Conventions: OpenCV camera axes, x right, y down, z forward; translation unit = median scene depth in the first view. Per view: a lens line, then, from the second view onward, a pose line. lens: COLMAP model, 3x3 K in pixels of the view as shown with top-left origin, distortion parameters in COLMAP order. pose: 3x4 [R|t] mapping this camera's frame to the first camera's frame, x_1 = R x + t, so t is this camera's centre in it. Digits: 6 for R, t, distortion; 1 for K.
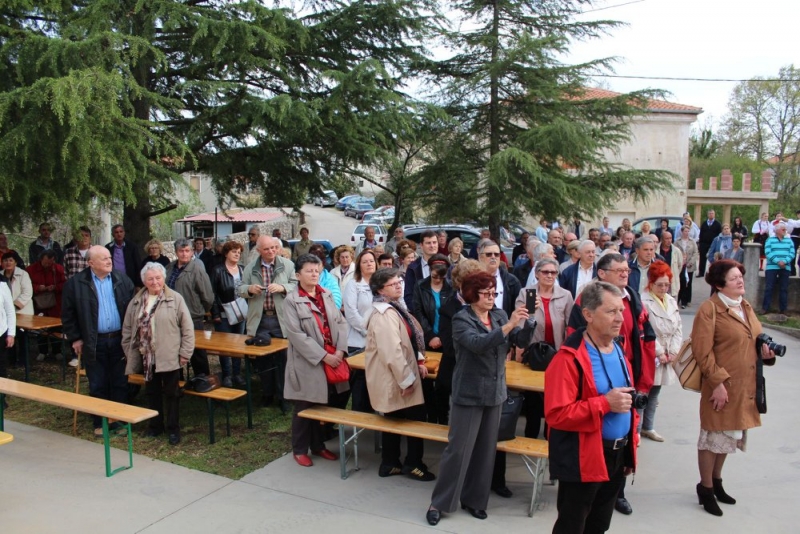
lens RADIAL K [[731.7, 0, 400.0], [0, 731.7, 267.0], [0, 0, 1]] dist [-0.143845, 0.155868]
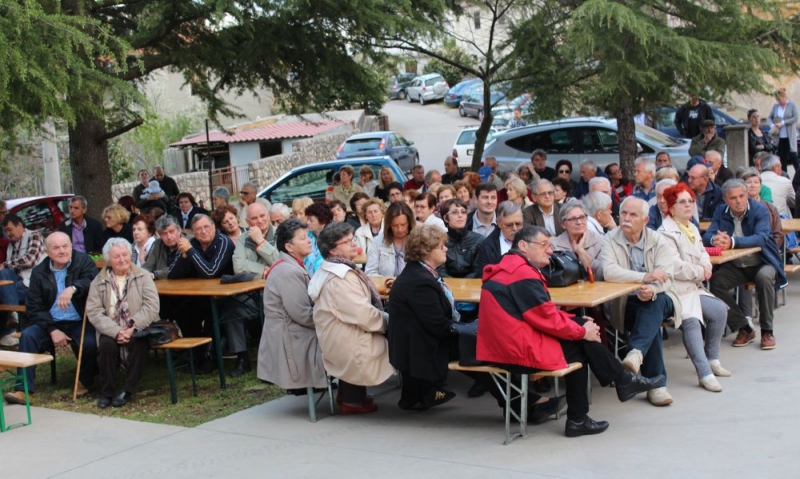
lens RADIAL K [[1411.7, 0, 400.0], [0, 1411.7, 239.5], [0, 0, 1]] dist [0.063412, 0.039821]
pose [[0.984865, -0.063341, -0.161334, 0.135346], [0.066174, 0.997733, 0.012241, 0.026337], [0.160193, -0.022732, 0.986824, -0.282343]]
